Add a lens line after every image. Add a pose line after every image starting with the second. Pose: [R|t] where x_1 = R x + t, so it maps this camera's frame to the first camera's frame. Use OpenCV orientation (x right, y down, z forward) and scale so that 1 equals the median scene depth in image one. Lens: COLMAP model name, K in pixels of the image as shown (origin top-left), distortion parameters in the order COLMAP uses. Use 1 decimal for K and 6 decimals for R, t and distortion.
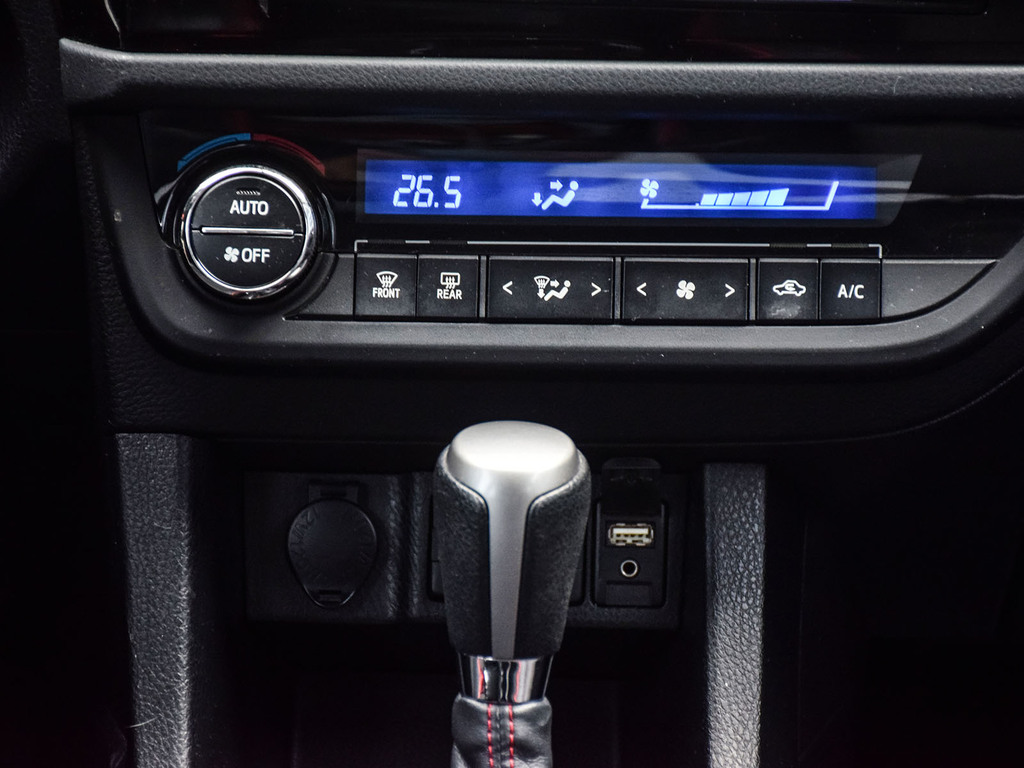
lens RADIAL K [[4439.1, 0, 516.0], [0, 4439.1, 389.2], [0, 0, 1]] dist [0.063986, 0.000000]
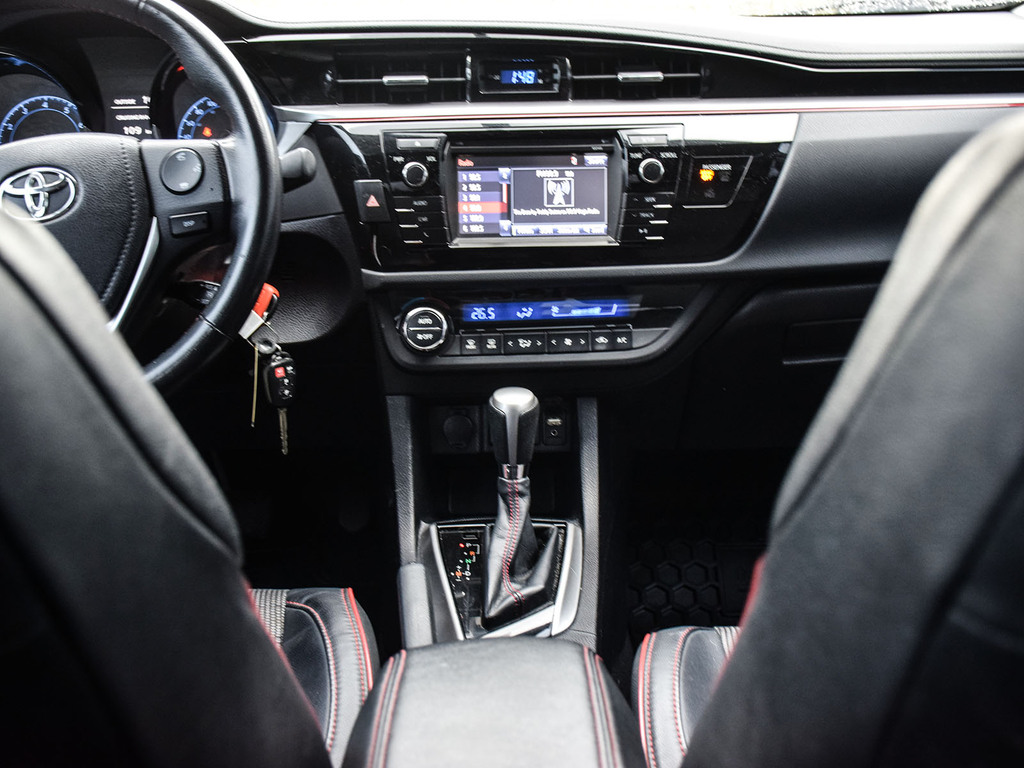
lens RADIAL K [[1349.7, 0, 506.7], [0, 1349.7, 387.1], [0, 0, 1]] dist [-0.005001, 0.000000]
pose [[0.999031, -0.041907, -0.013480, 0.006984], [0.042036, 0.999072, 0.009434, -0.001698], [0.013072, -0.009992, 0.999865, 0.065886]]
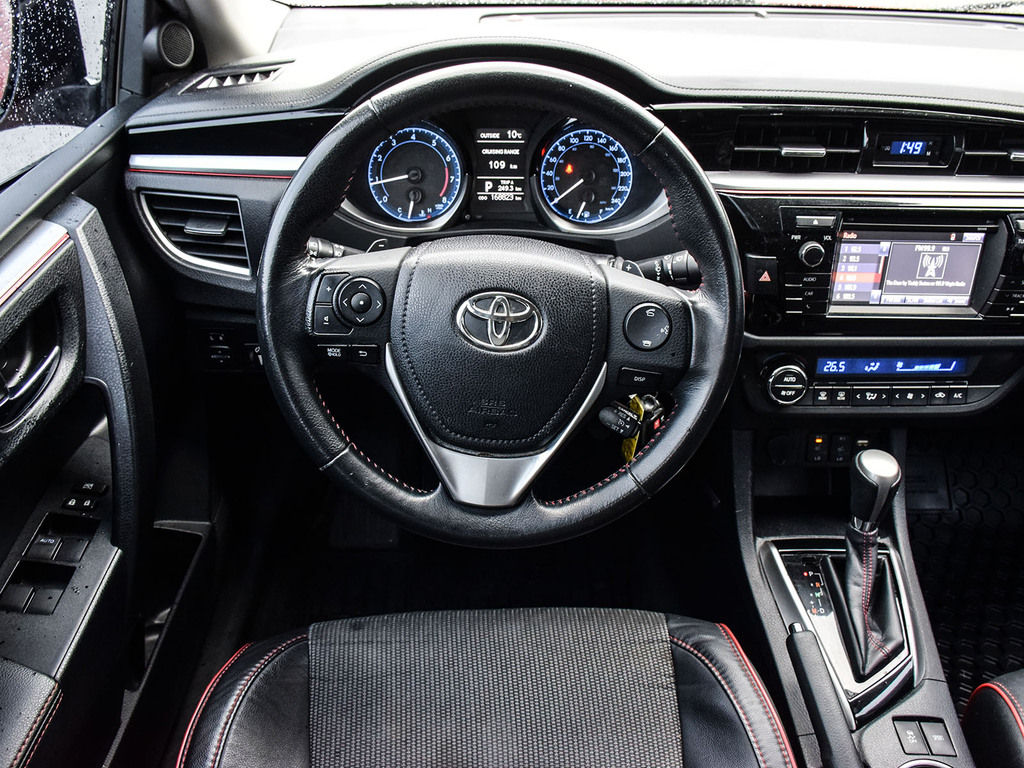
lens RADIAL K [[865.7, 0, 506.9], [0, 865.7, 382.5], [0, 0, 1]] dist [-0.020781, -0.000075]
pose [[0.999933, -0.010647, -0.004477, -0.265826], [0.011490, 0.956368, 0.291939, -0.227208], [0.001173, -0.291971, 0.956426, 0.373692]]
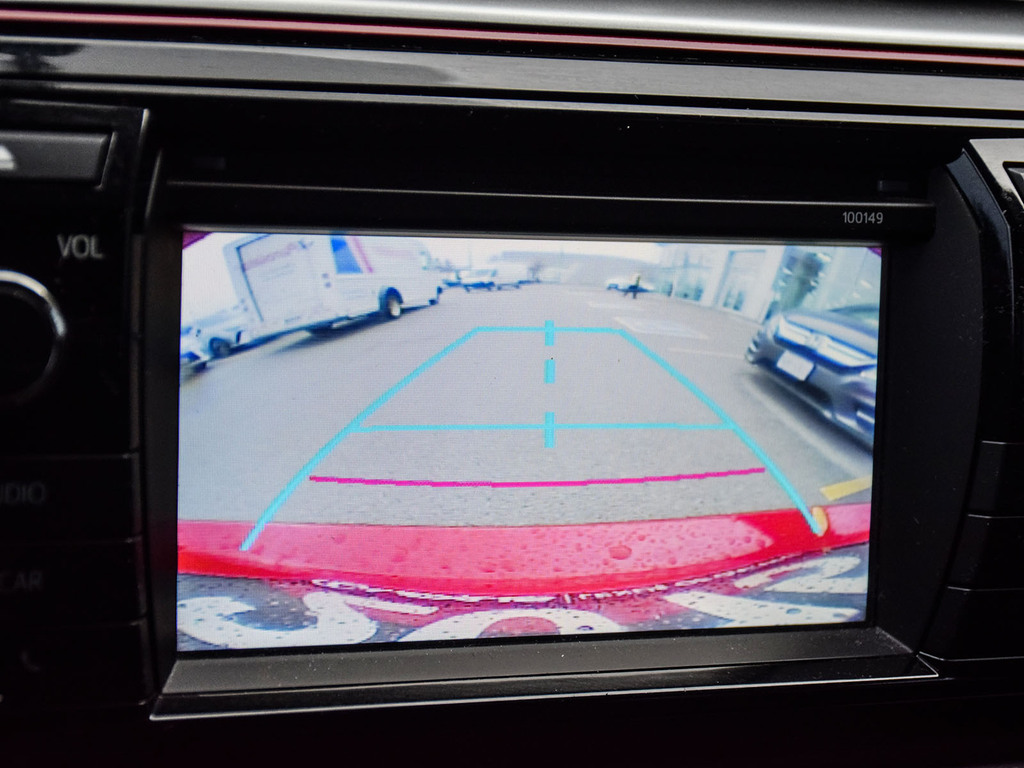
lens RADIAL K [[2384.7, 0, 512.0], [0, 2384.7, 385.7], [0, 0, 1]] dist [-0.018526, 0.000000]
pose [[0.933566, -0.029359, 0.357201, -0.102614], [0.040324, 0.998915, -0.023285, -0.121826], [-0.356130, 0.036142, 0.933737, 0.683419]]
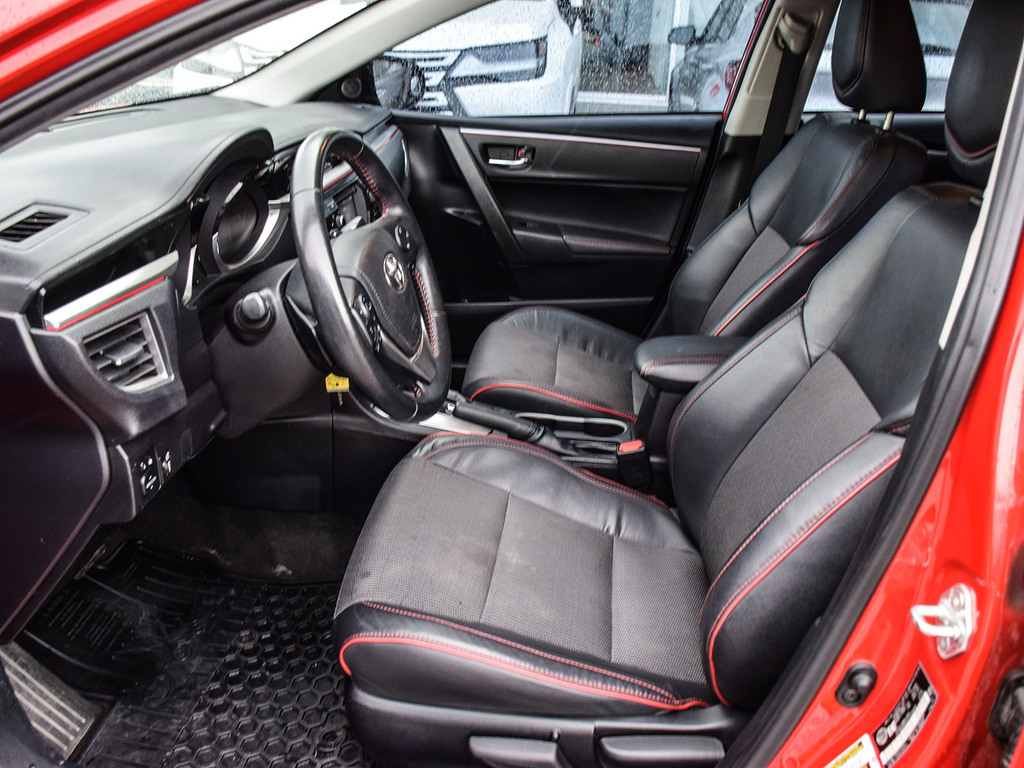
lens RADIAL K [[865.7, 0, 512.9], [0, 865.7, 384.3], [0, 0, 1]] dist [-0.020781, -0.000075]
pose [[0.106531, -0.417505, 0.902408, -1.026628], [0.253531, 0.888980, 0.381362, -0.302970], [-0.961443, 0.188161, 0.200554, 0.602332]]
